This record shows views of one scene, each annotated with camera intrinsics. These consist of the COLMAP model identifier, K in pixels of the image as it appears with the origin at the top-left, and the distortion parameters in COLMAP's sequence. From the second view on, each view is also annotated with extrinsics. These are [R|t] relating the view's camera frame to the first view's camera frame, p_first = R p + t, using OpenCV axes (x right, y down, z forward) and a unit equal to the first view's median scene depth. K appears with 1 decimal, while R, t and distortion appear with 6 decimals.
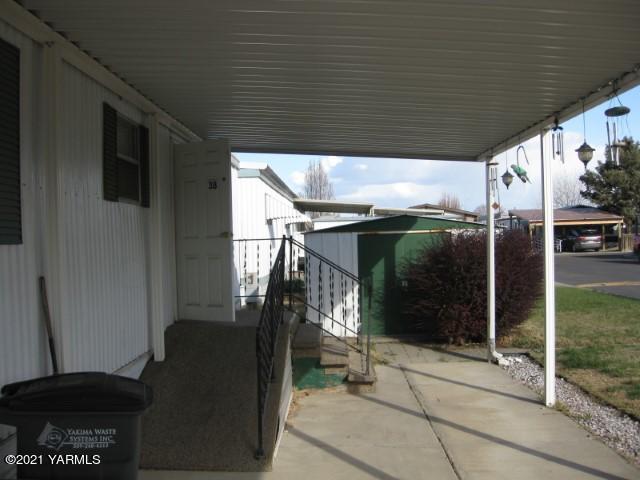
lens RADIAL K [[702.4, 0, 320.0], [0, 702.4, 240.0], [0, 0, 1]] dist [-0.153707, 0.003464]
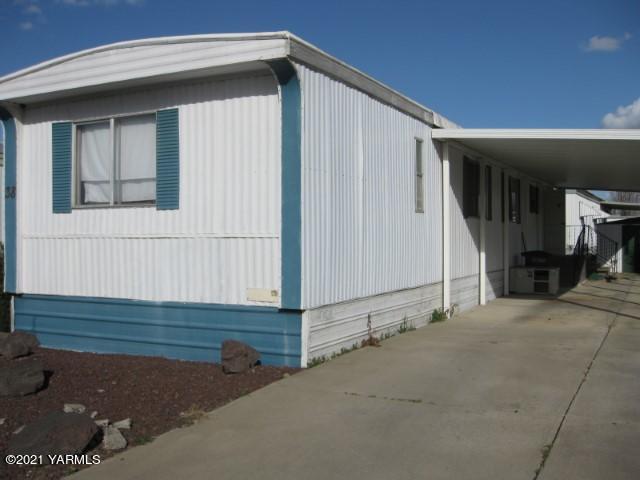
lens RADIAL K [[702.4, 0, 320.0], [0, 702.4, 240.0], [0, 0, 1]] dist [-0.153707, 0.003464]
pose [[0.901559, 0.026695, -0.431831, 0.138451], [-0.021137, 0.999620, 0.017666, 0.023390], [0.432139, -0.006799, 0.901781, -1.475974]]
